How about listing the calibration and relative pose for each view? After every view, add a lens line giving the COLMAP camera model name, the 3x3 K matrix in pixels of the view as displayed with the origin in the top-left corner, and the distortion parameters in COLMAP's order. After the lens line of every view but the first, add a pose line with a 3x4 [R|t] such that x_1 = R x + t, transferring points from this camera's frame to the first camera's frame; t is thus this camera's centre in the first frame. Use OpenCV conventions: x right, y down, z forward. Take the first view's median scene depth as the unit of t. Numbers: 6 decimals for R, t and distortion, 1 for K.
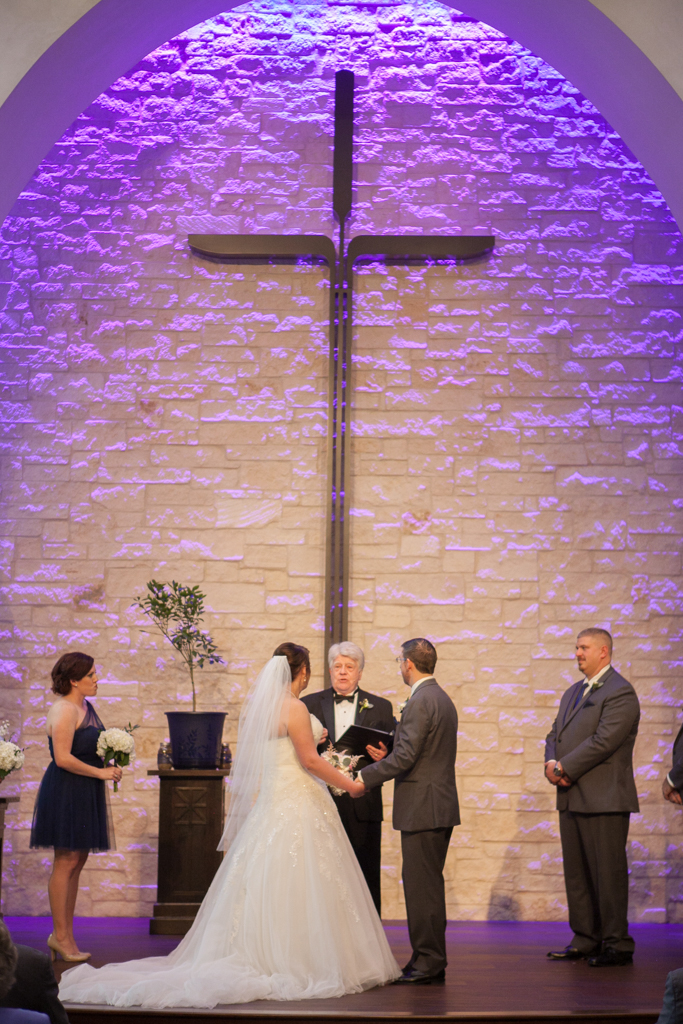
lens RADIAL K [[1847.6, 0, 339.5], [0, 1847.6, 514.6], [0, 0, 1]] dist [0.122148, 0.011750]
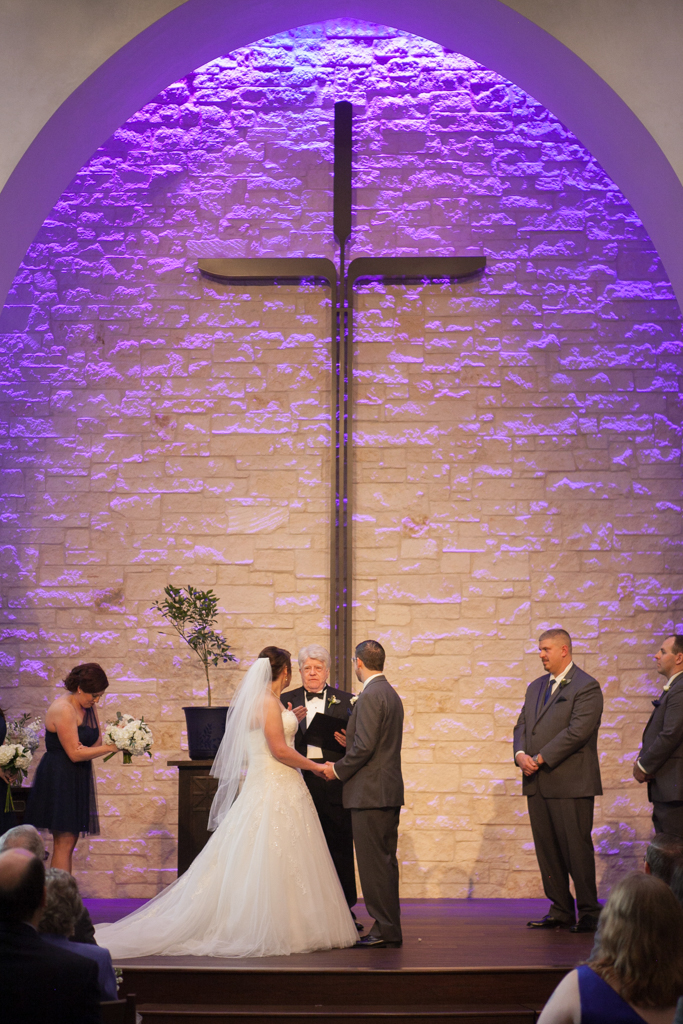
lens RADIAL K [[1947.3, 0, 342.7], [0, 1947.3, 514.2], [0, 0, 1]] dist [0.171838, 0.043405]
pose [[0.999916, -0.011476, -0.005989, 0.006530], [0.011540, 0.999875, 0.010762, -0.015403], [0.005864, -0.010831, 0.999924, -0.123385]]
